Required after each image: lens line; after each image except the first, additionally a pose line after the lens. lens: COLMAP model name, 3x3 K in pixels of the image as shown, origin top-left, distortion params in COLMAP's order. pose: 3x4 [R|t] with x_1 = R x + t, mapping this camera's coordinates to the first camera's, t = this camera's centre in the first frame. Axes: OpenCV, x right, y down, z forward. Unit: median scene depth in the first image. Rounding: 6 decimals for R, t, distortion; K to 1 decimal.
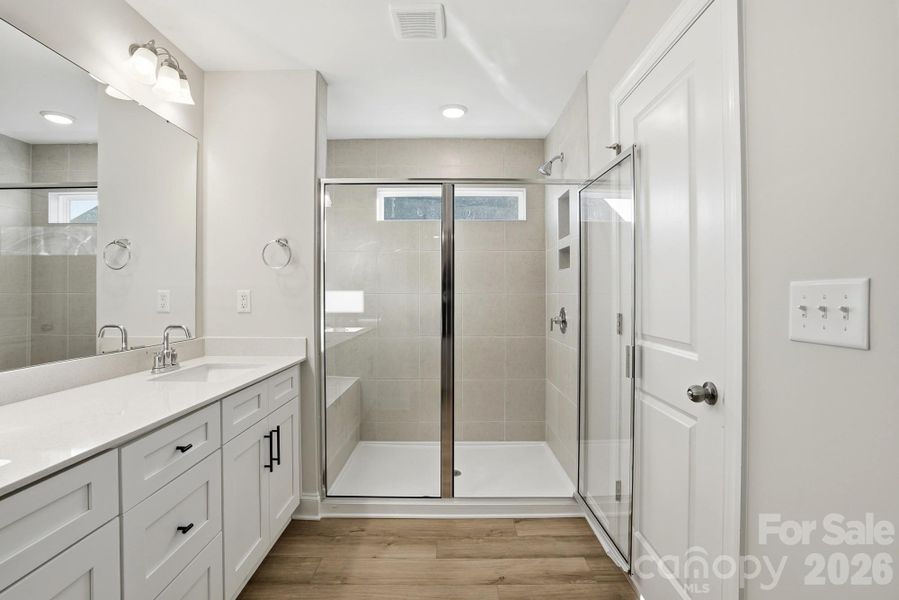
lens RADIAL K [[427.4, 0, 461.8], [0, 427.4, 287.9], [0, 0, 1]] dist [-0.043744, 0.013309]
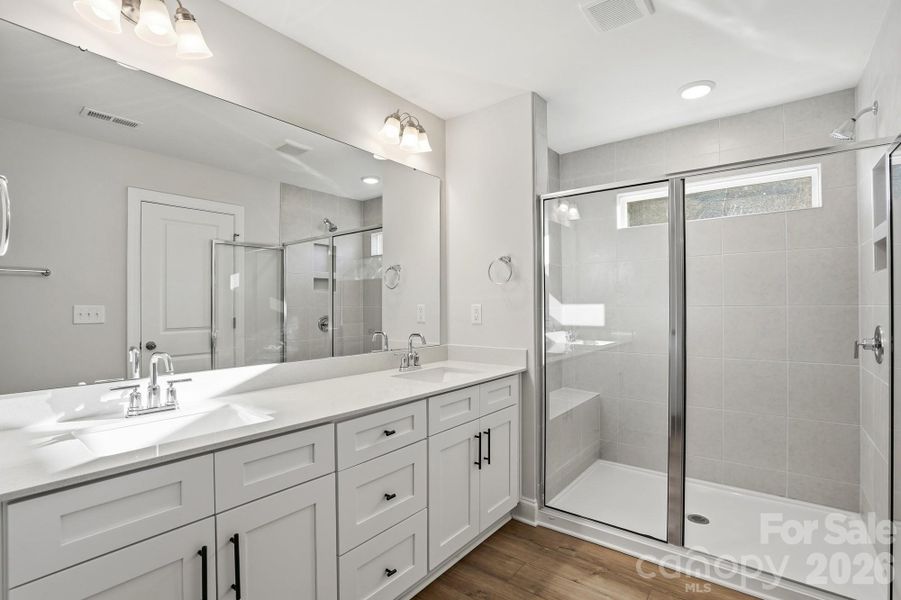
lens RADIAL K [[428.4, 0, 451.1], [0, 428.4, 299.1], [0, 0, 1]] dist [-0.043744, 0.013309]
pose [[0.787163, -0.011850, -0.616631, 0.160432], [0.012280, 0.999918, -0.003539, -0.006152], [0.616623, -0.004787, 0.787244, 0.063307]]
